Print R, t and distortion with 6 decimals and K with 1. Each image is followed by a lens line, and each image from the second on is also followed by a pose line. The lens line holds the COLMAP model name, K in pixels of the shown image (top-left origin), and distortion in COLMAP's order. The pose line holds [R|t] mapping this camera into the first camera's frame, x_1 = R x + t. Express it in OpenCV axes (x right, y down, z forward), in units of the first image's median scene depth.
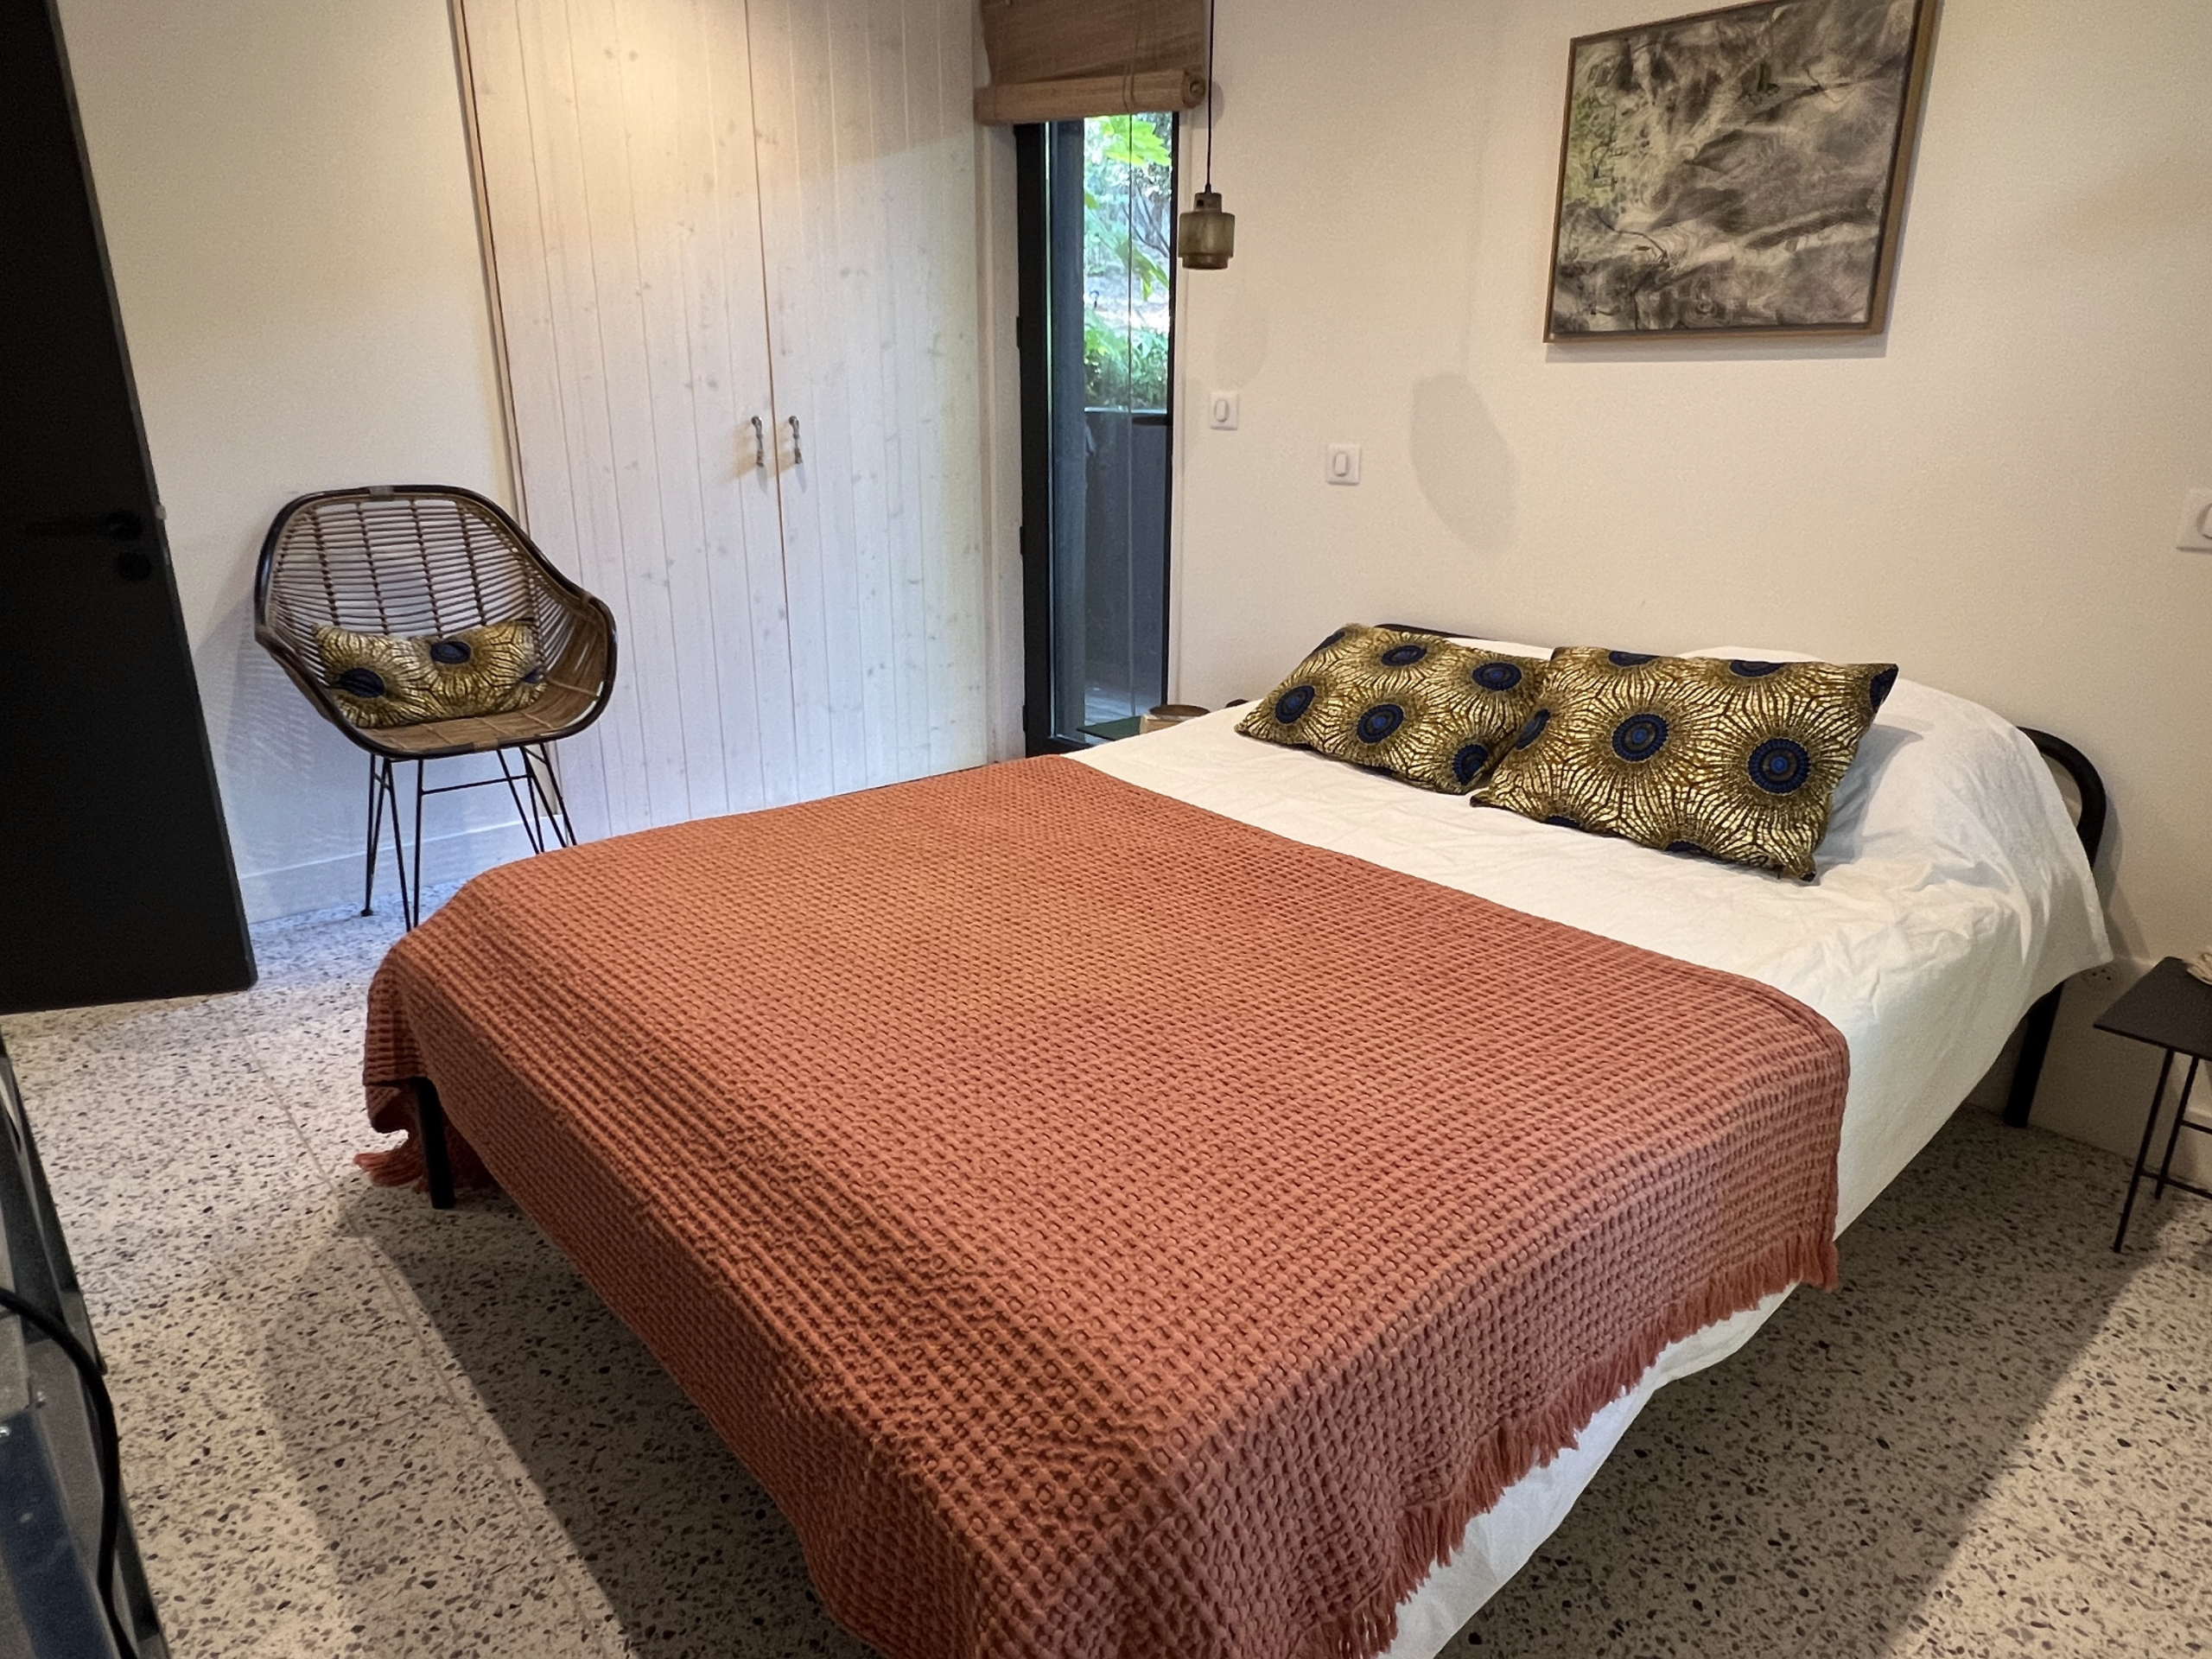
lens RADIAL K [[1366.6, 0, 1109.2], [0, 1366.6, 819.0], [0, 0, 1]] dist [0.011550, 0.008148]
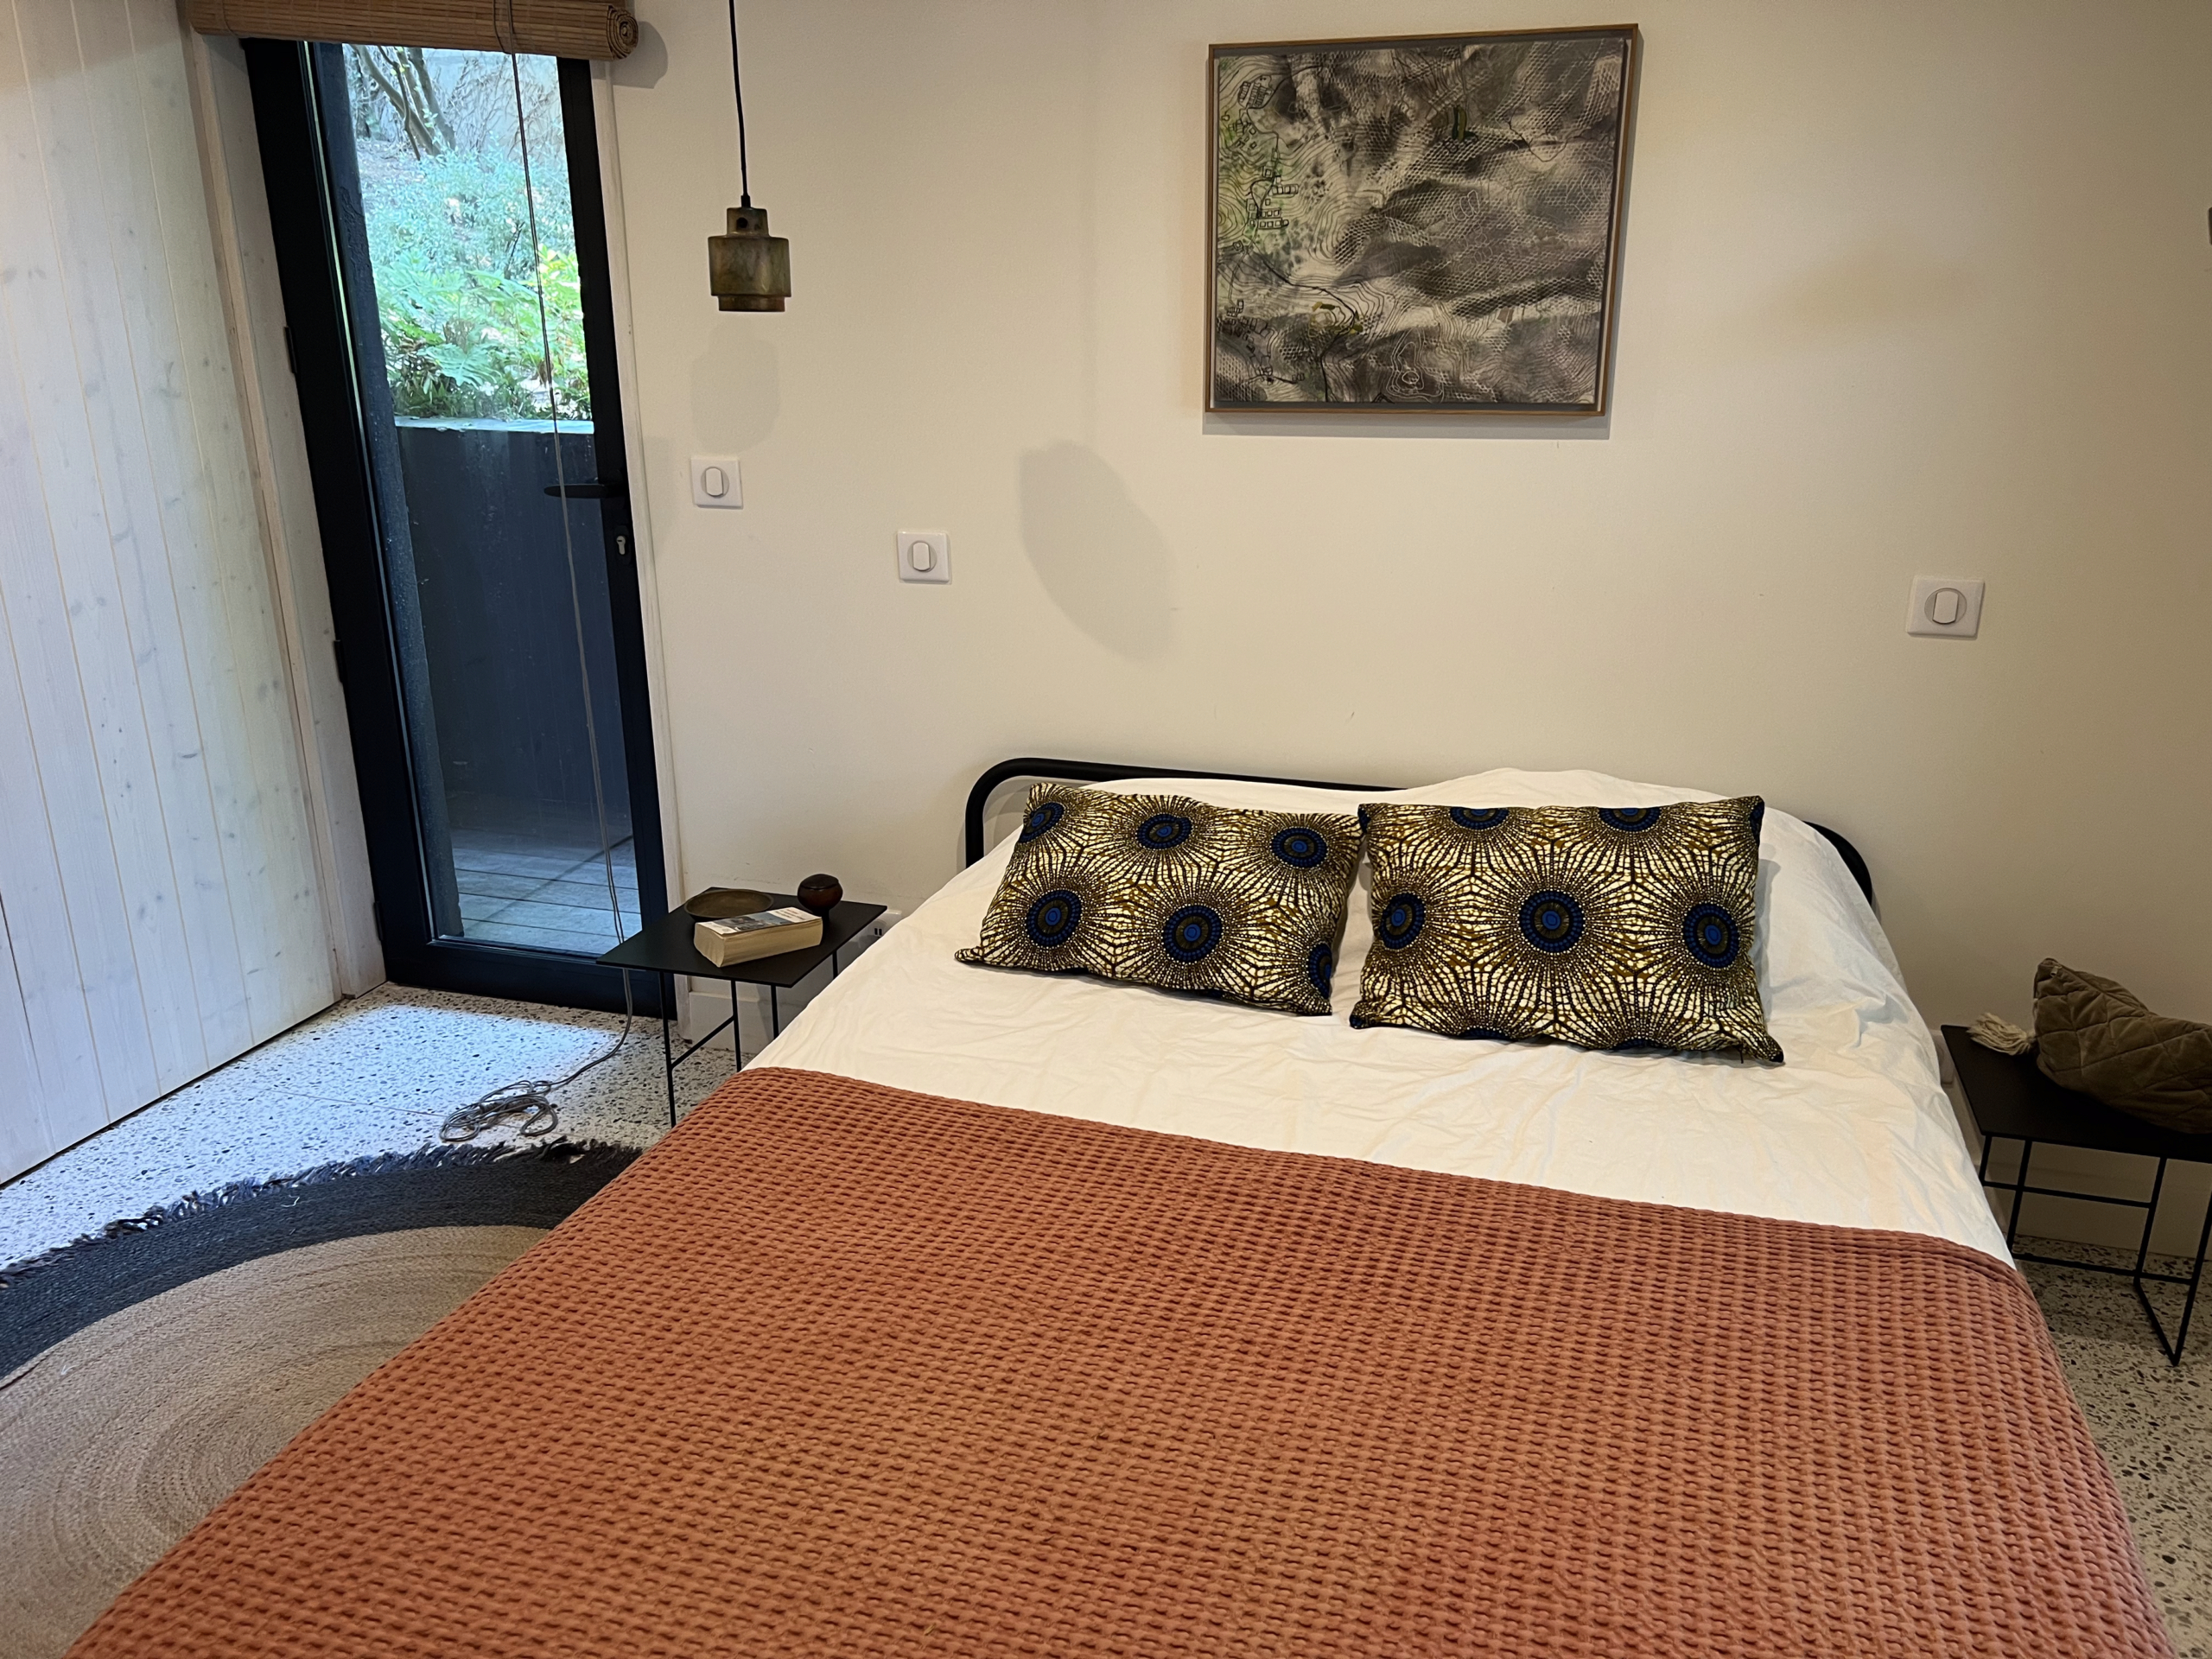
lens RADIAL K [[1679.6, 0, 1104.0], [0, 1679.6, 838.8], [0, 0, 1]] dist [0.053162, -0.029895]
pose [[0.847680, -0.172322, 0.501741, -0.313740], [0.167304, 0.984347, 0.055416, -0.184234], [-0.503436, 0.036968, 0.863241, 0.199676]]
